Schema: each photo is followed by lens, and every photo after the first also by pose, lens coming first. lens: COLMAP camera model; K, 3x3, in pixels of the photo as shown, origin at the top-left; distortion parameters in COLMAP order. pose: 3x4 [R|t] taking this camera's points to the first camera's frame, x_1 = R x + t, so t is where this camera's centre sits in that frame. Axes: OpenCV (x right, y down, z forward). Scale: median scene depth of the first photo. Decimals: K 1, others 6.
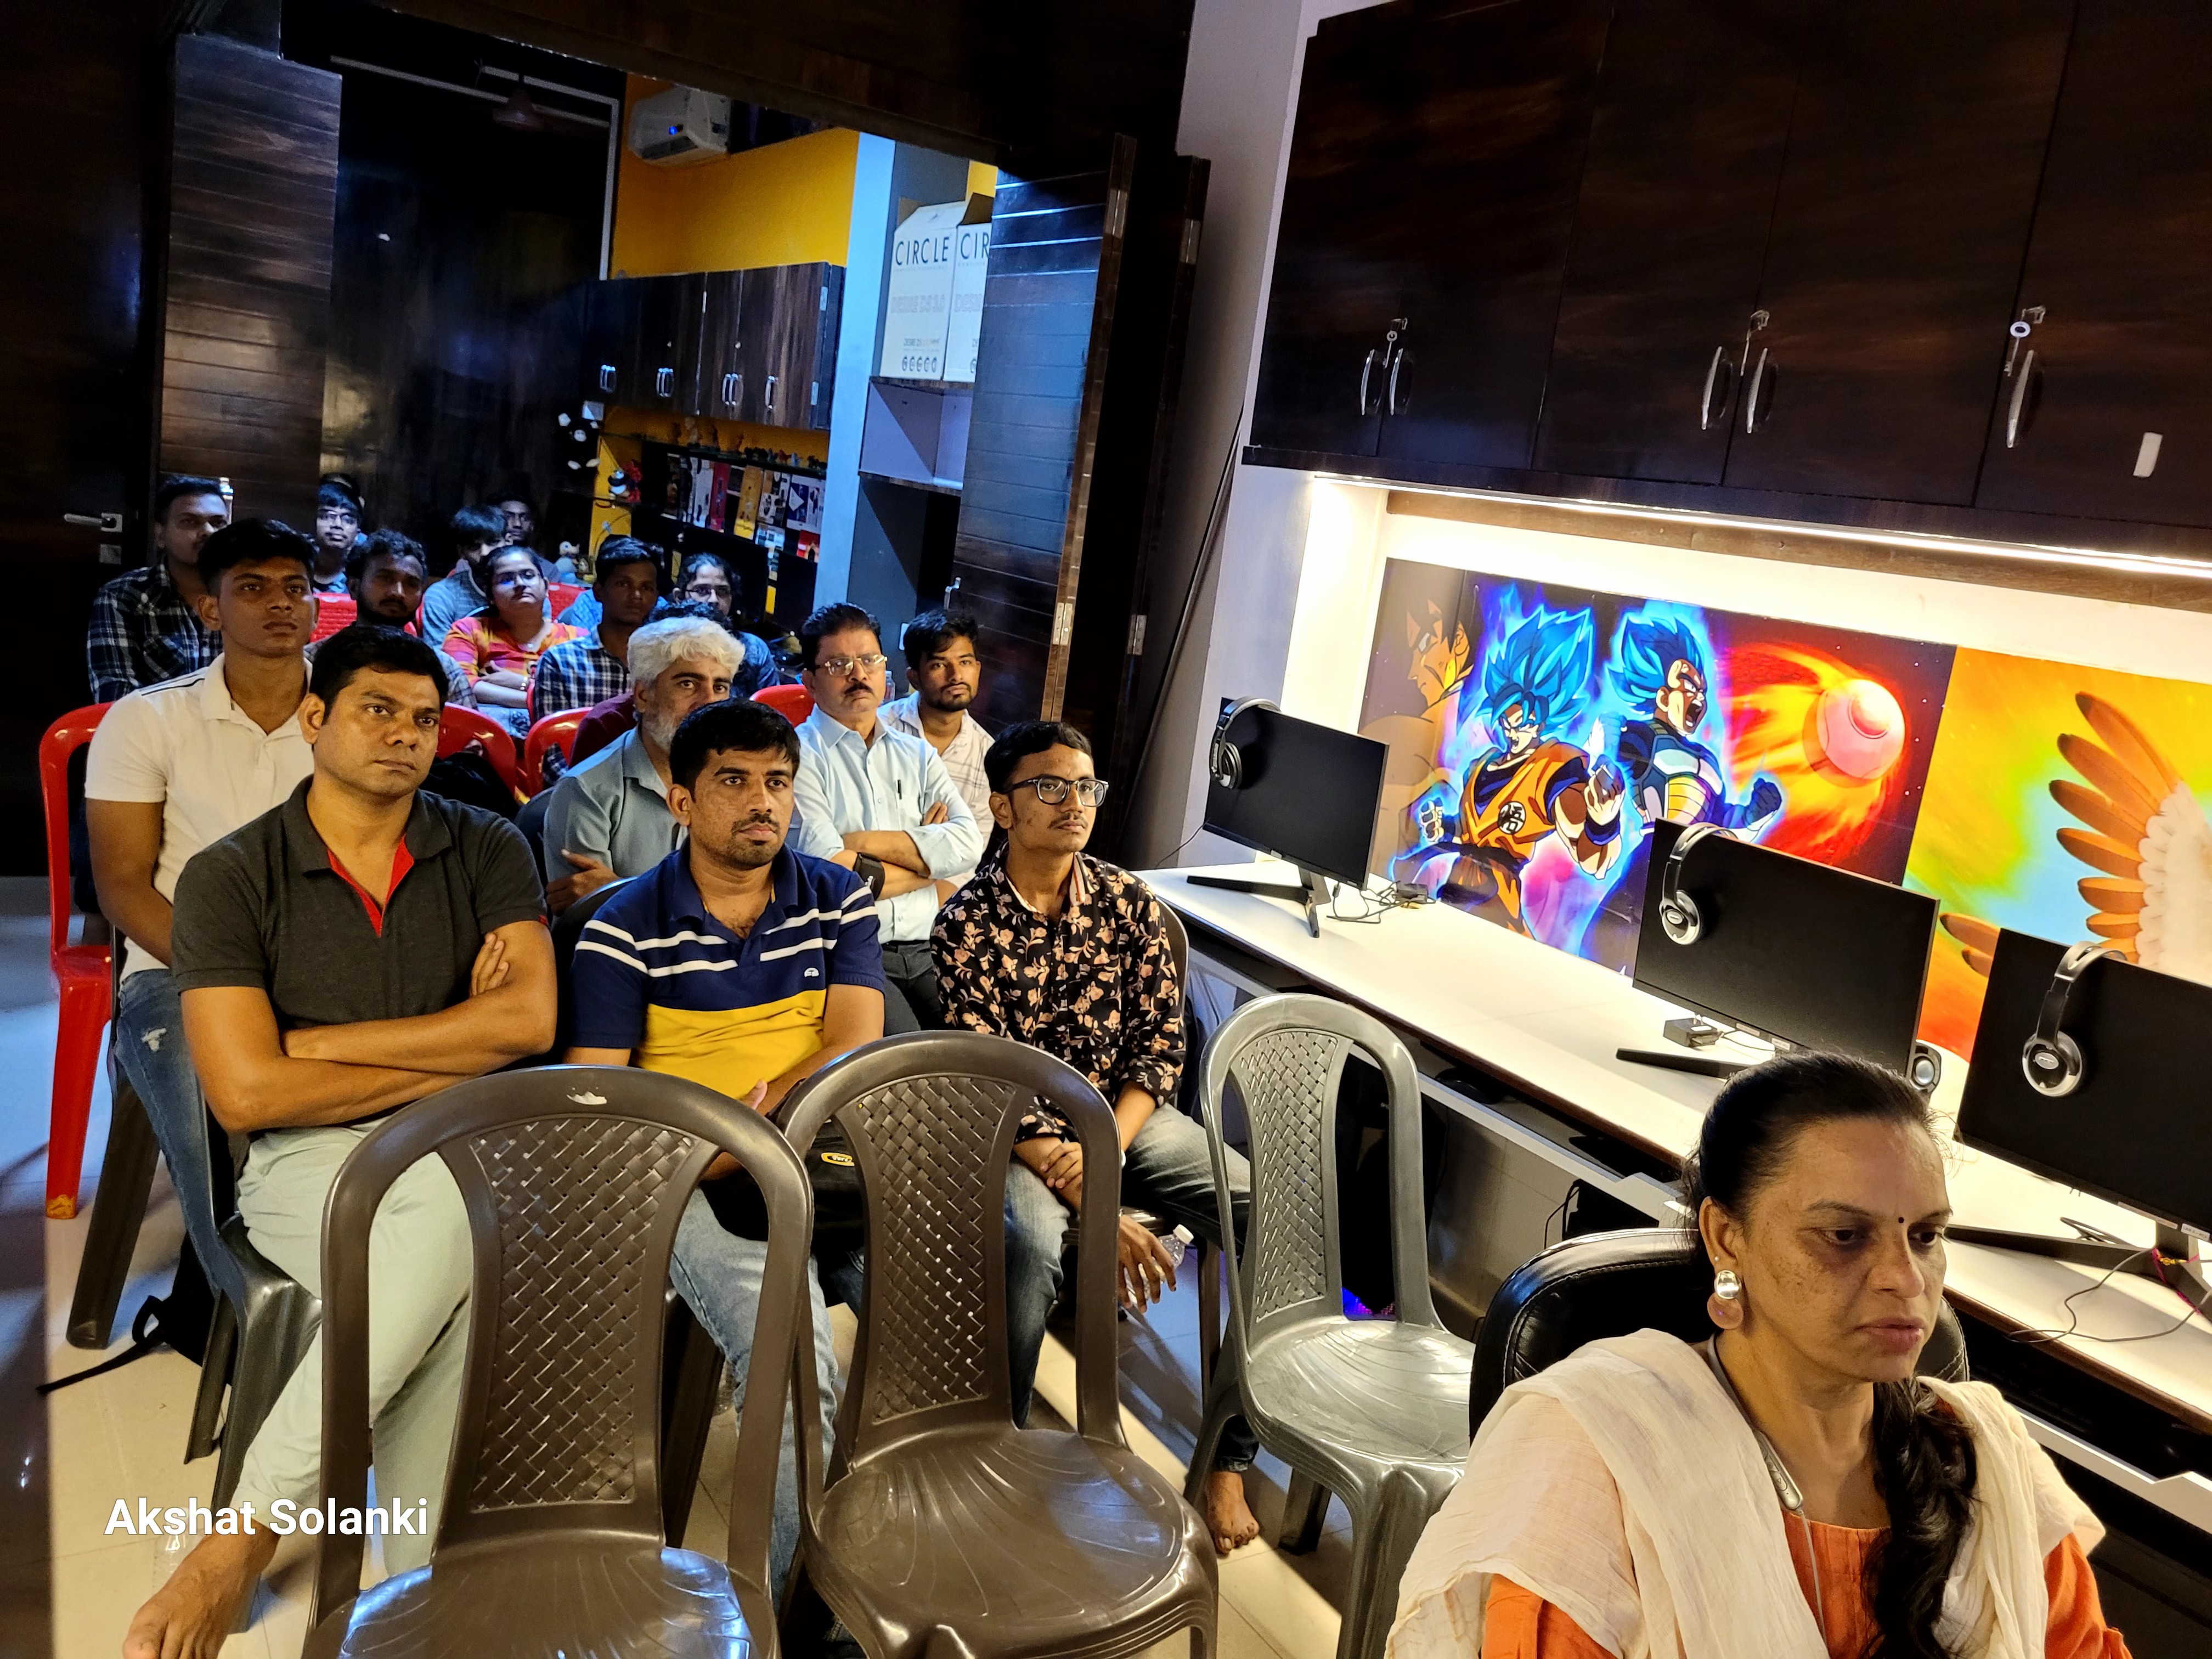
lens RADIAL K [[1665.6, 0, 1107.9], [0, 1665.6, 776.8], [0, 0, 1]] dist [0.038590, -0.031807]
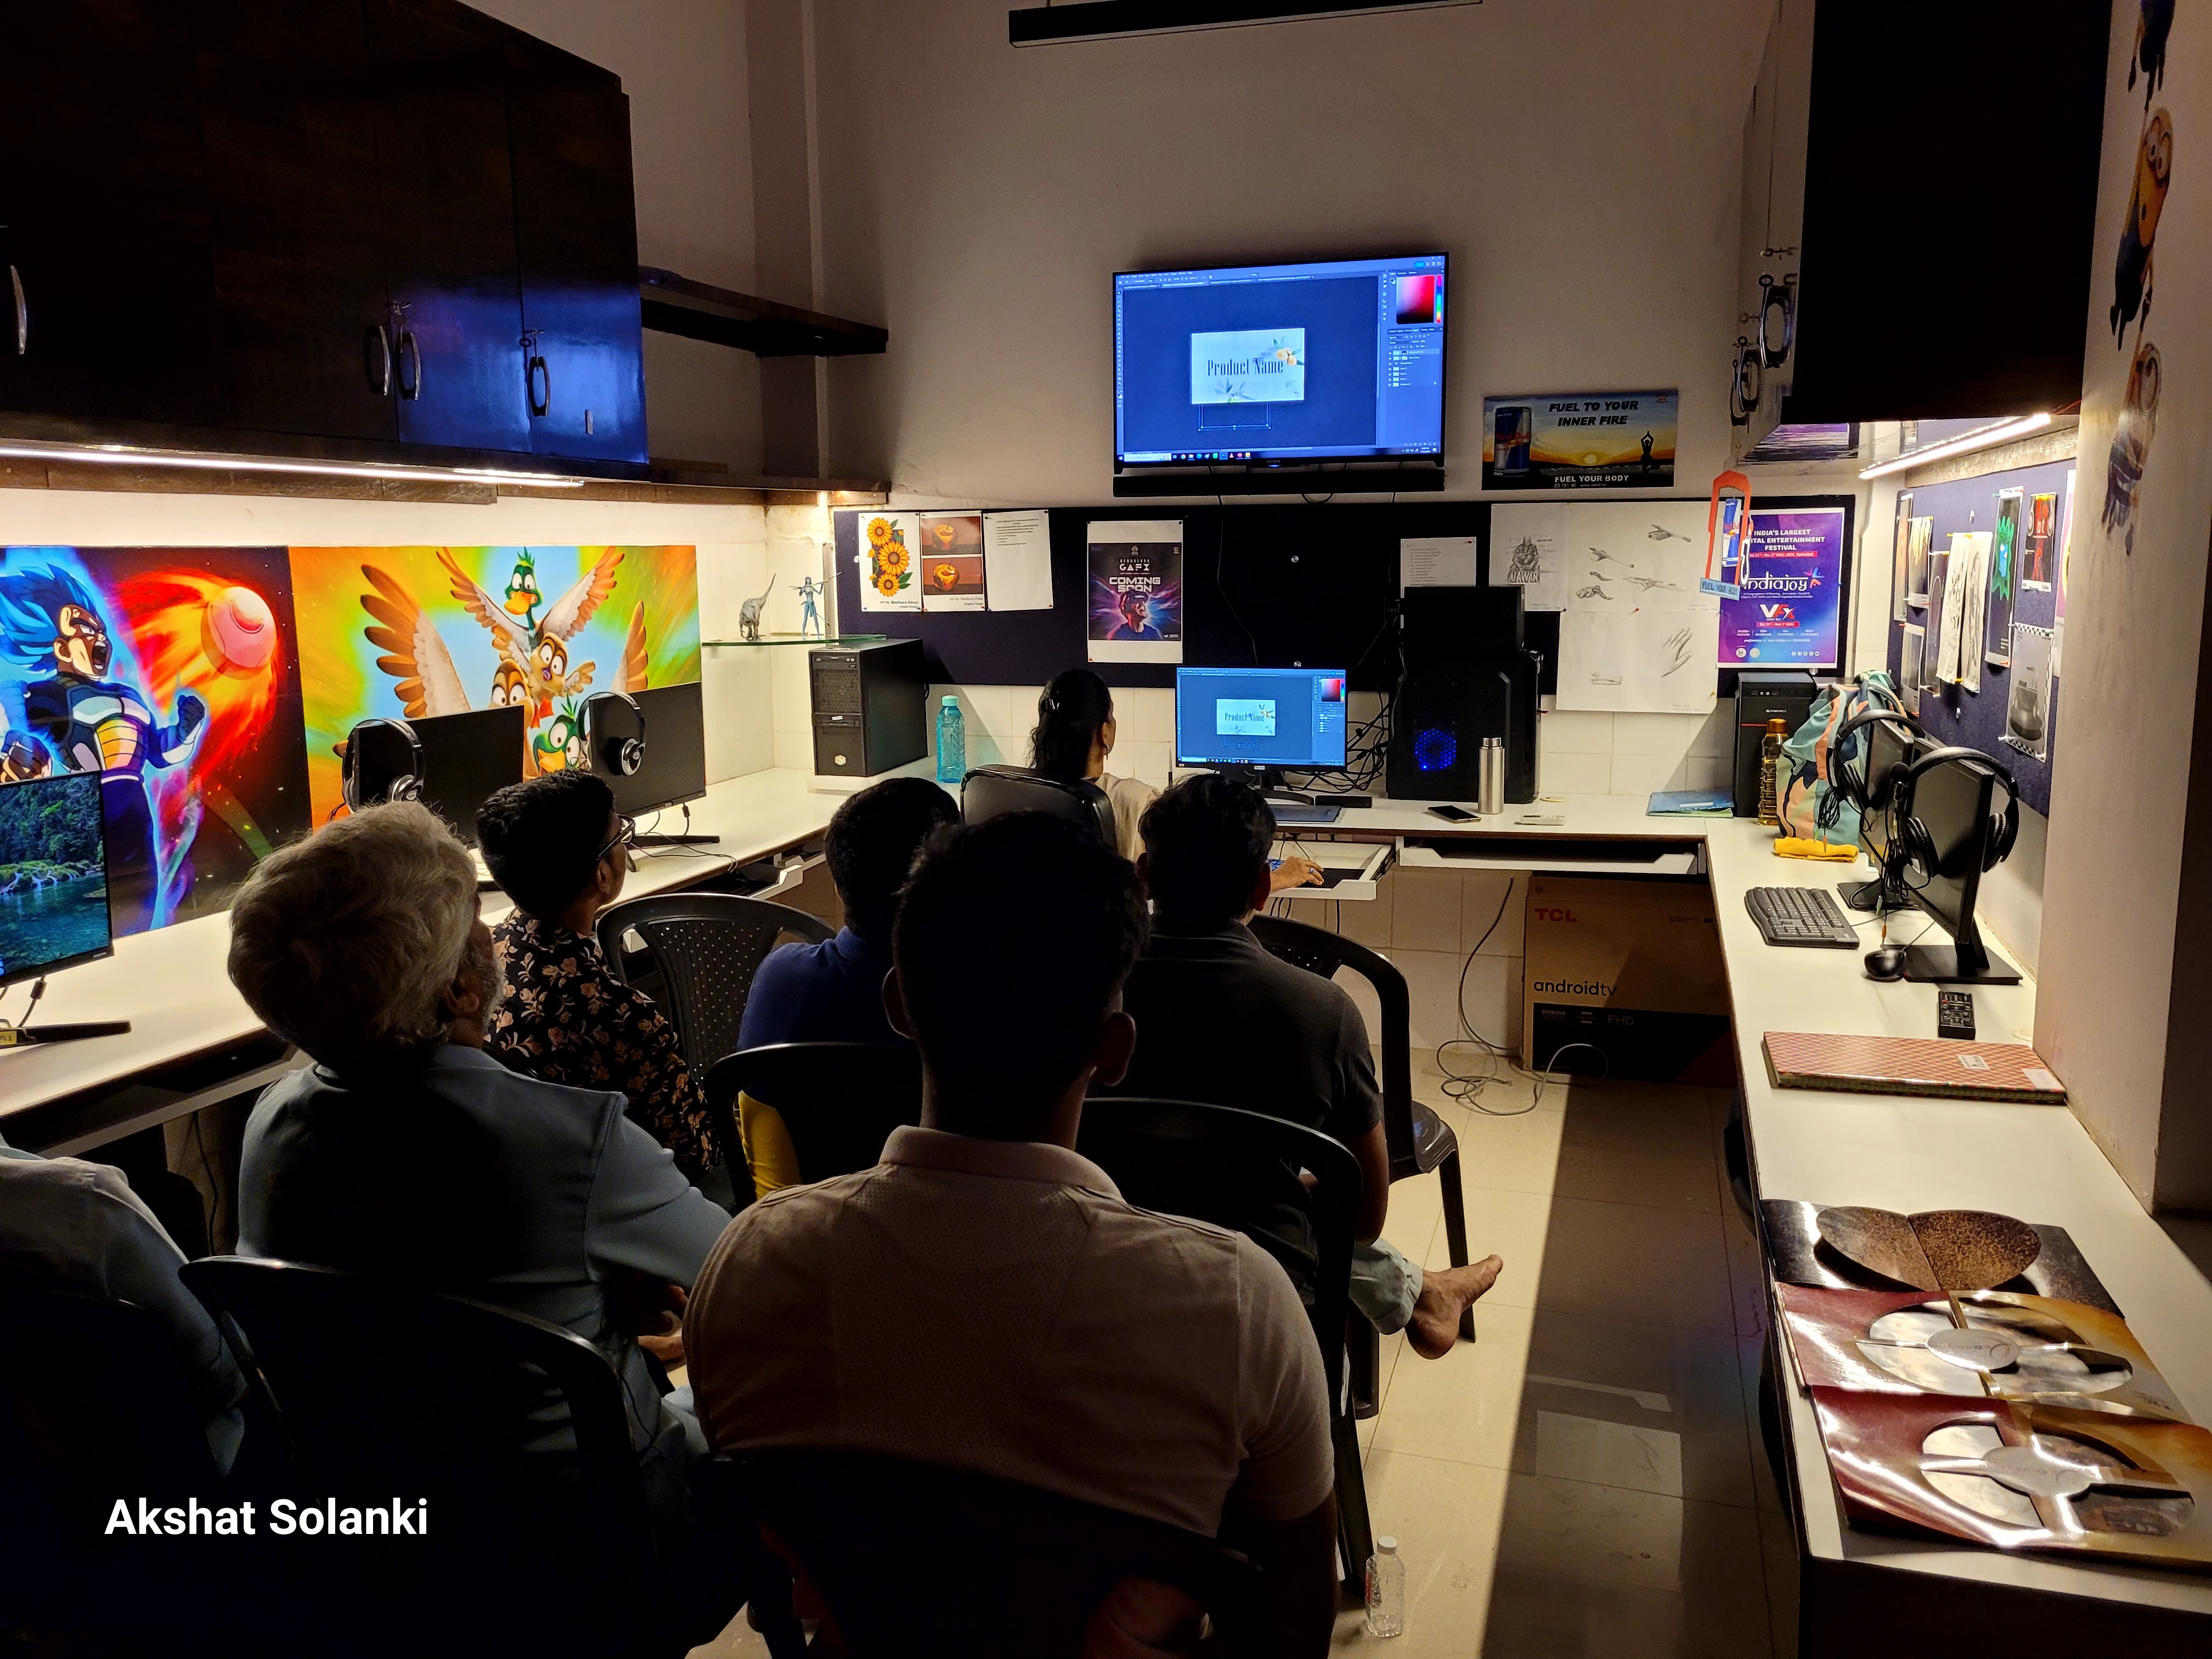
lens RADIAL K [[1665.6, 0, 1113.1], [0, 1665.6, 779.5], [0, 0, 1]] dist [0.038590, -0.031807]
pose [[-0.639404, -0.233048, 0.732702, -0.774356], [0.051761, 0.937749, 0.343436, -0.279919], [-0.767127, 0.257520, -0.587537, 1.152477]]
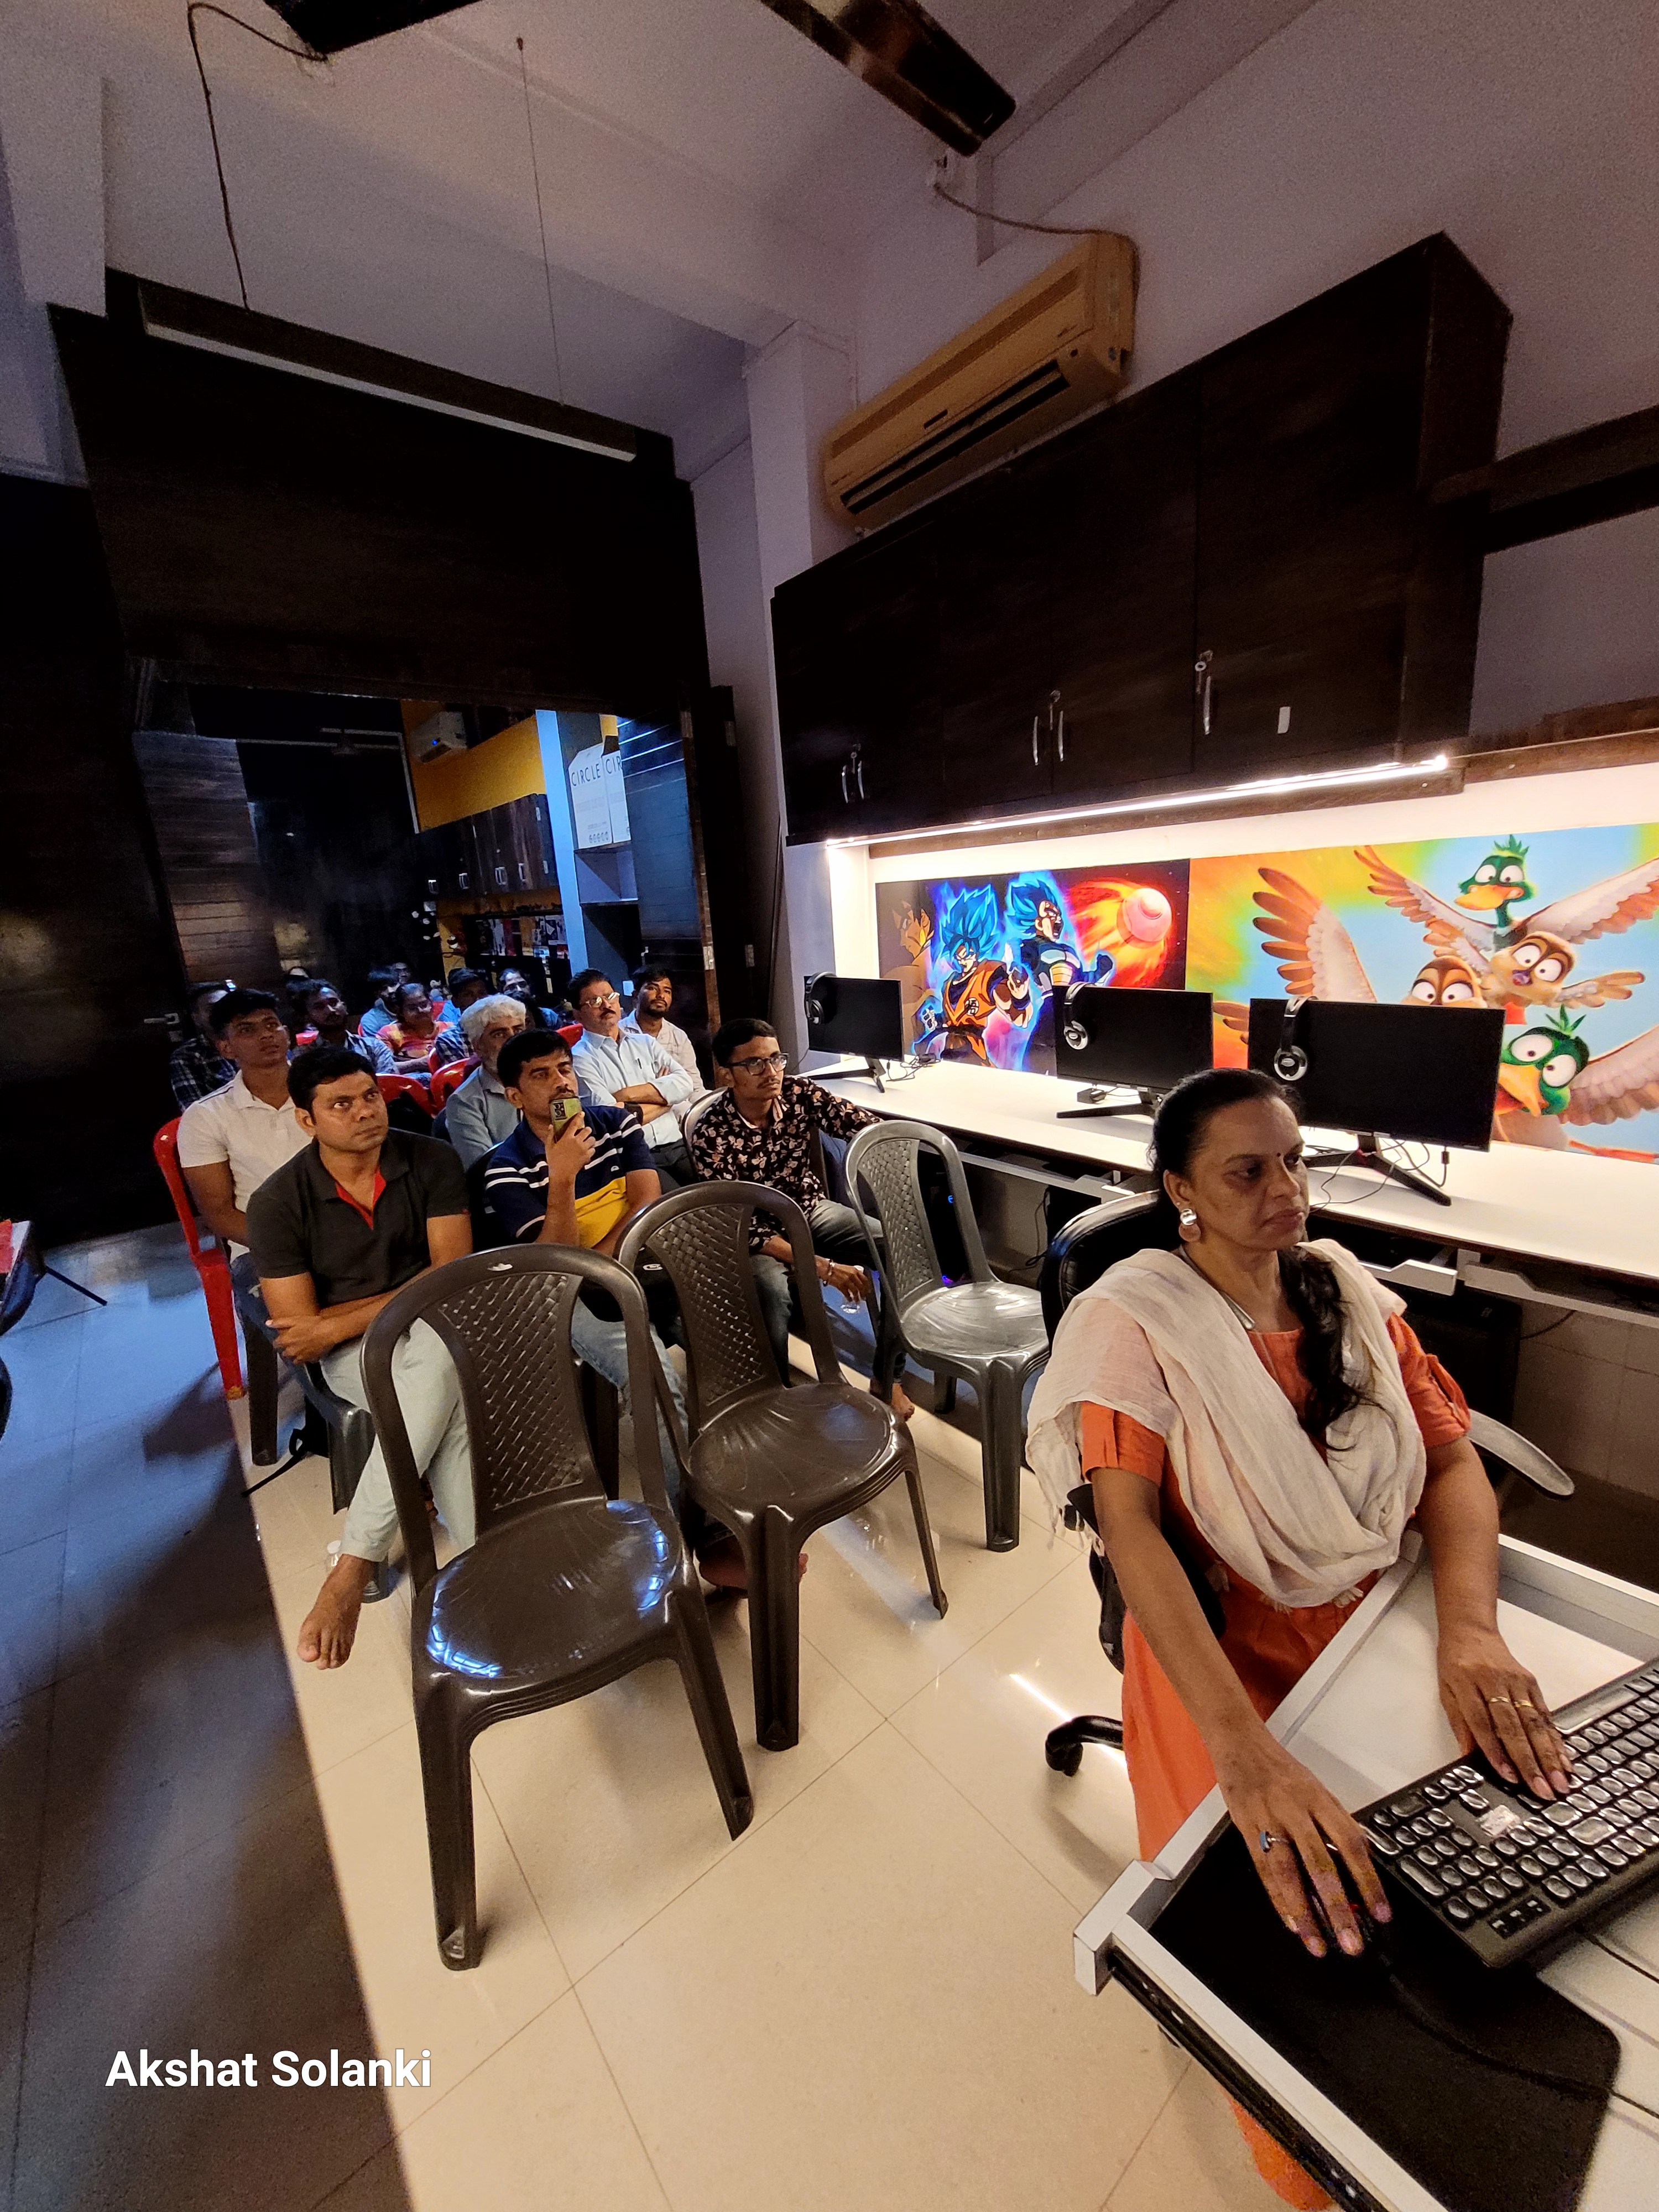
lens RADIAL K [[861.3, 0, 812.3], [0, 861.3, 1096.6], [0, 0, 1]] dist [0.000968, -0.000790]
pose [[0.973734, -0.219693, 0.059809, -0.009366], [0.215306, 0.973889, 0.071994, 0.016727], [-0.074064, -0.057226, 0.995610, 0.067004]]
